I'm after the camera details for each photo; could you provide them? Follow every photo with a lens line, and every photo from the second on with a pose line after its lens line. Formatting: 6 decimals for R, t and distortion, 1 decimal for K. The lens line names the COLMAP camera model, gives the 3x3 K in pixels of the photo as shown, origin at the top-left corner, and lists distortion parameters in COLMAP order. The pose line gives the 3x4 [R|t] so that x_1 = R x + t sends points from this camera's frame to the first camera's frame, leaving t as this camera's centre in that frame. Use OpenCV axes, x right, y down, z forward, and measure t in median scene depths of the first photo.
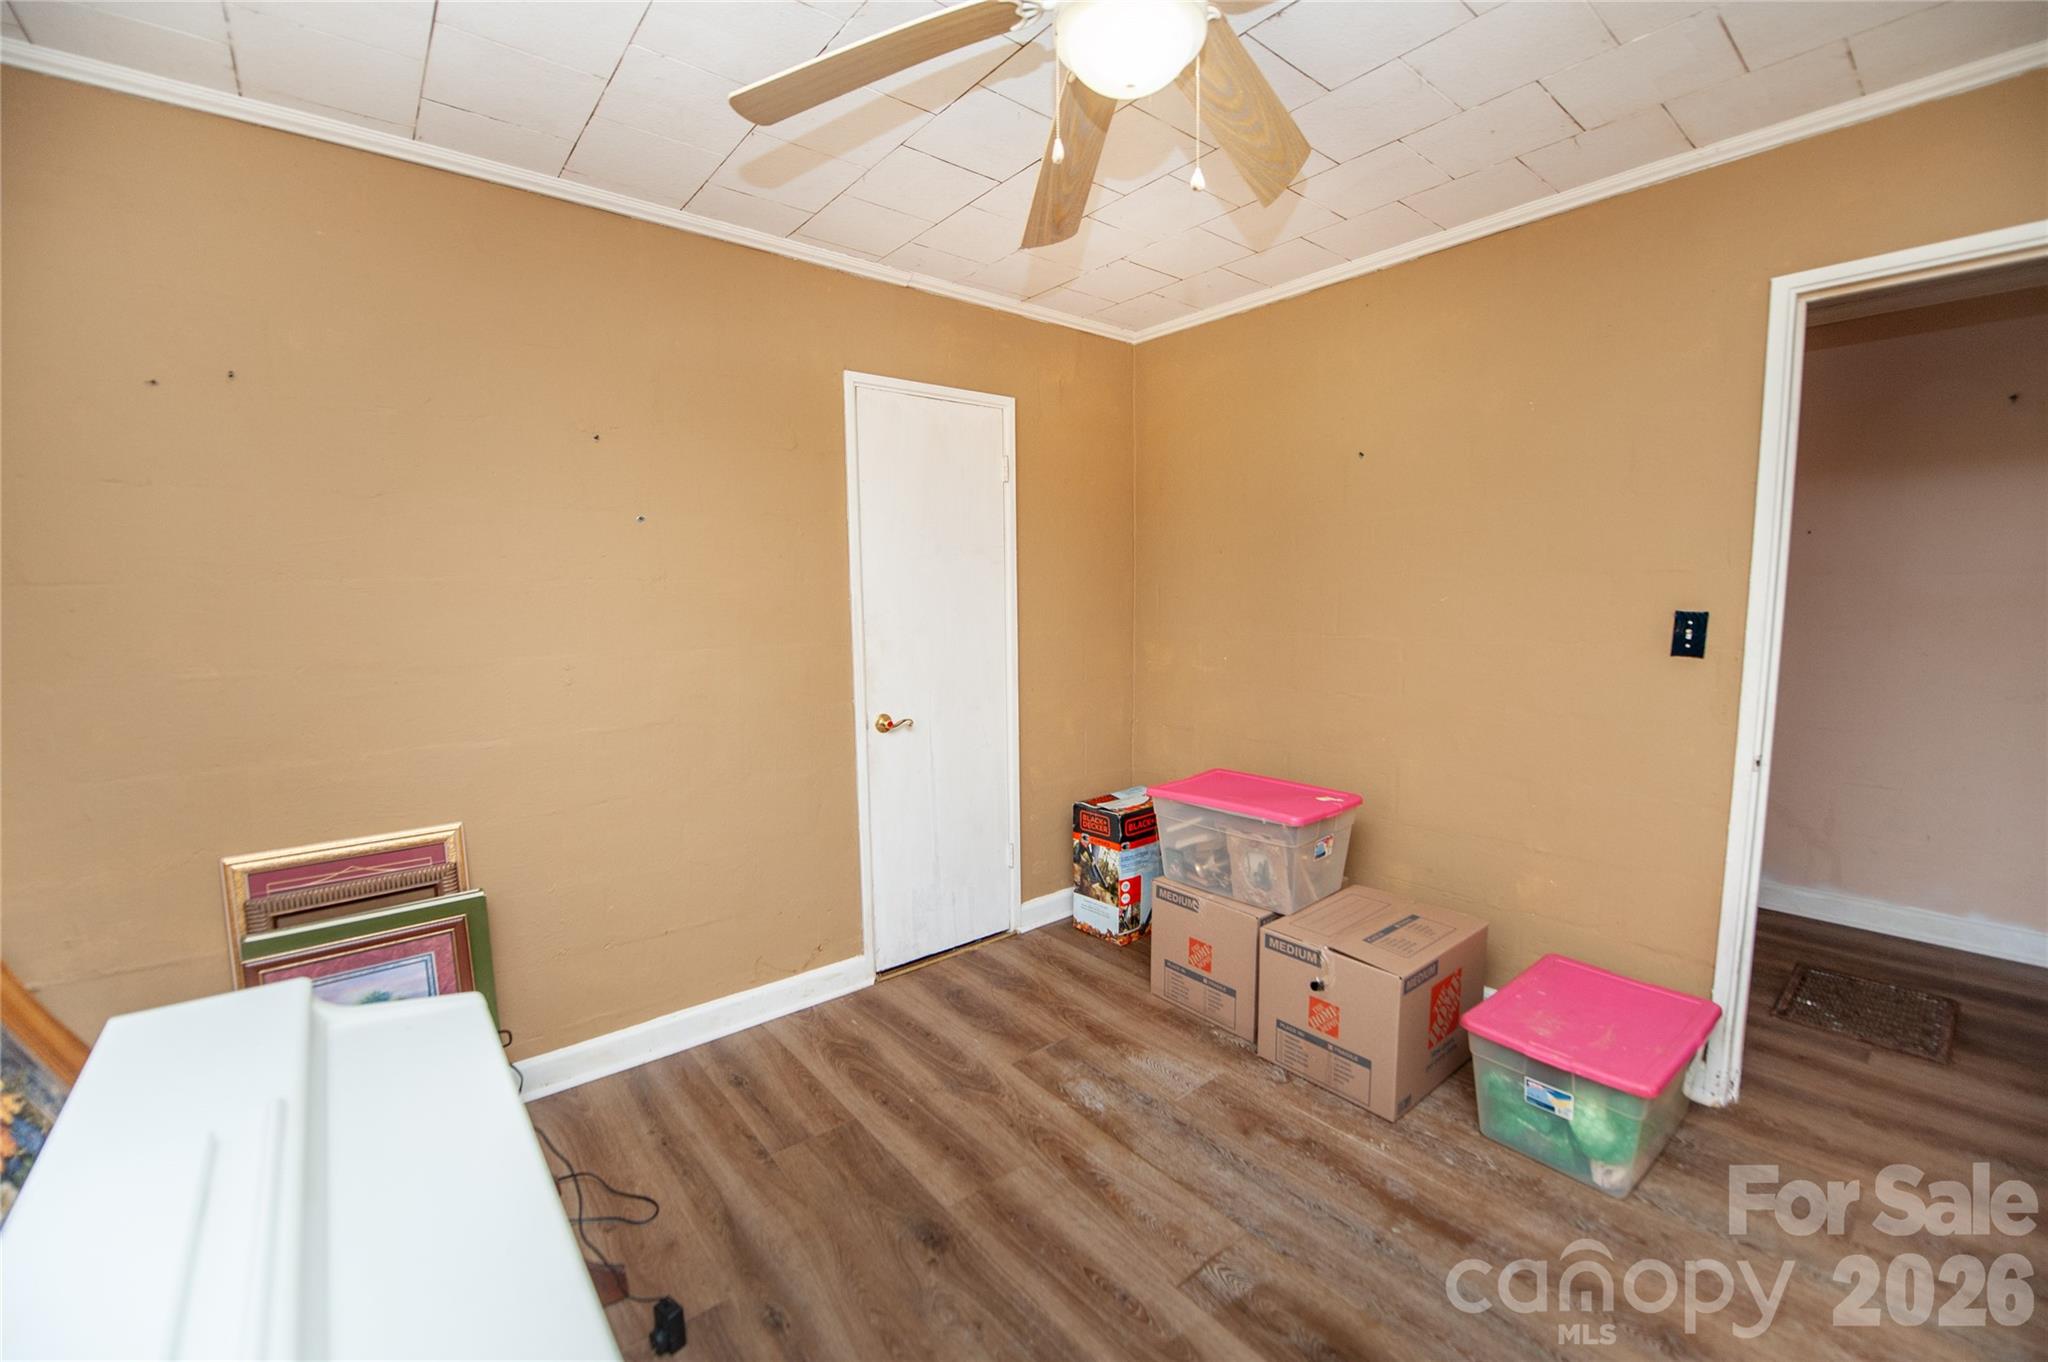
lens RADIAL K [[832.9, 0, 1032.6], [0, 832.9, 684.9], [0, 0, 1]] dist [-0.017763, -0.000321]
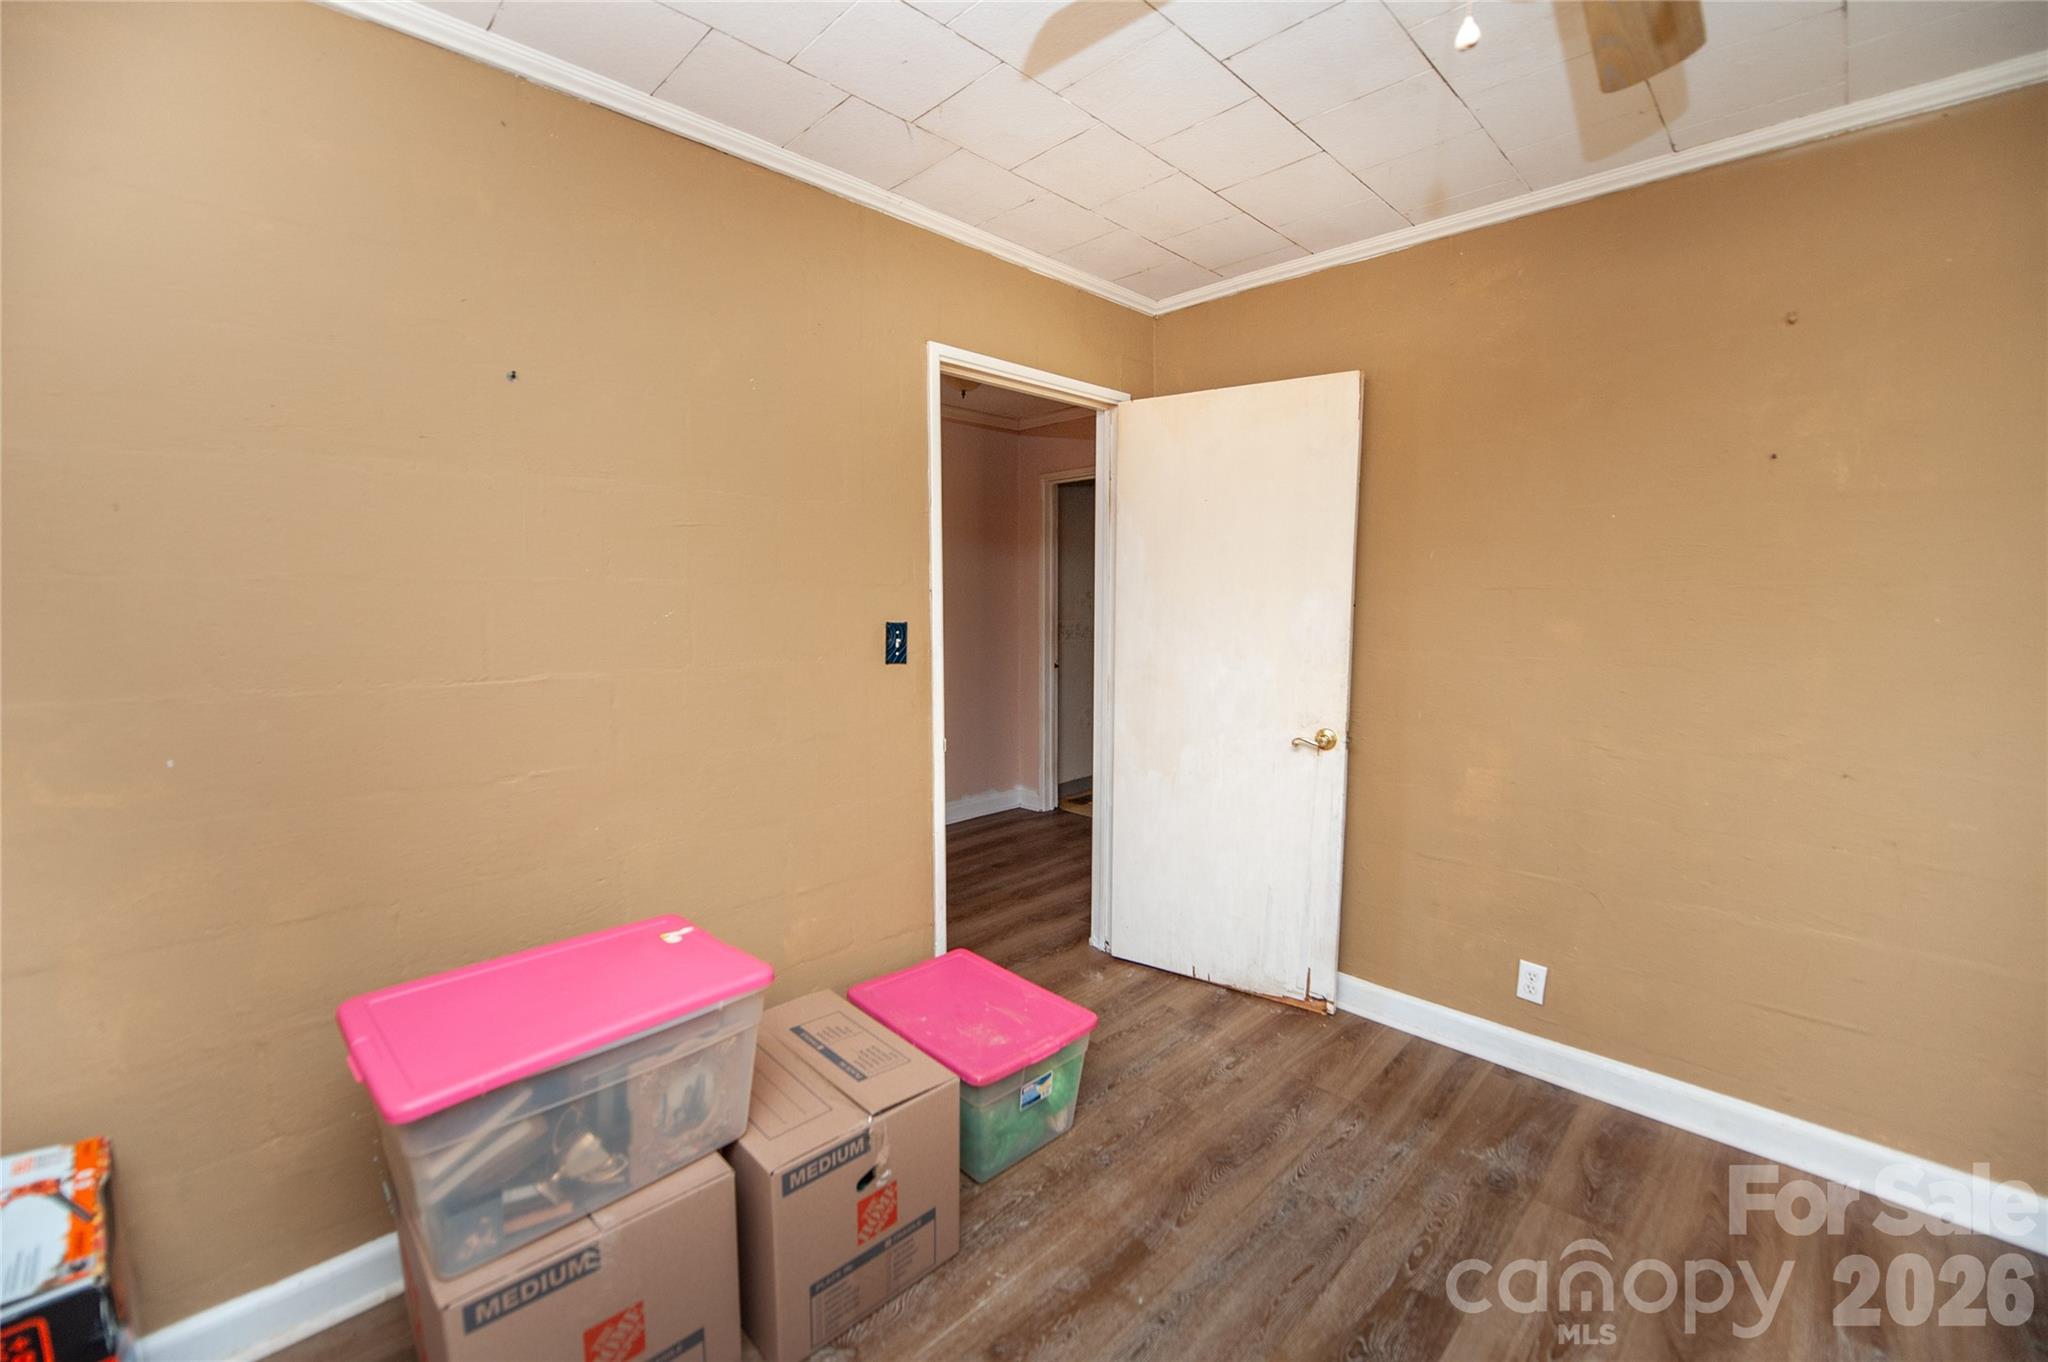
lens RADIAL K [[832.9, 0, 1032.6], [0, 832.9, 684.9], [0, 0, 1]] dist [-0.017763, -0.000321]
pose [[-0.089391, -0.098067, 0.991157, -0.322826], [0.106094, 0.988541, 0.107377, -0.105967], [-0.990330, 0.114754, -0.077962, 0.910882]]
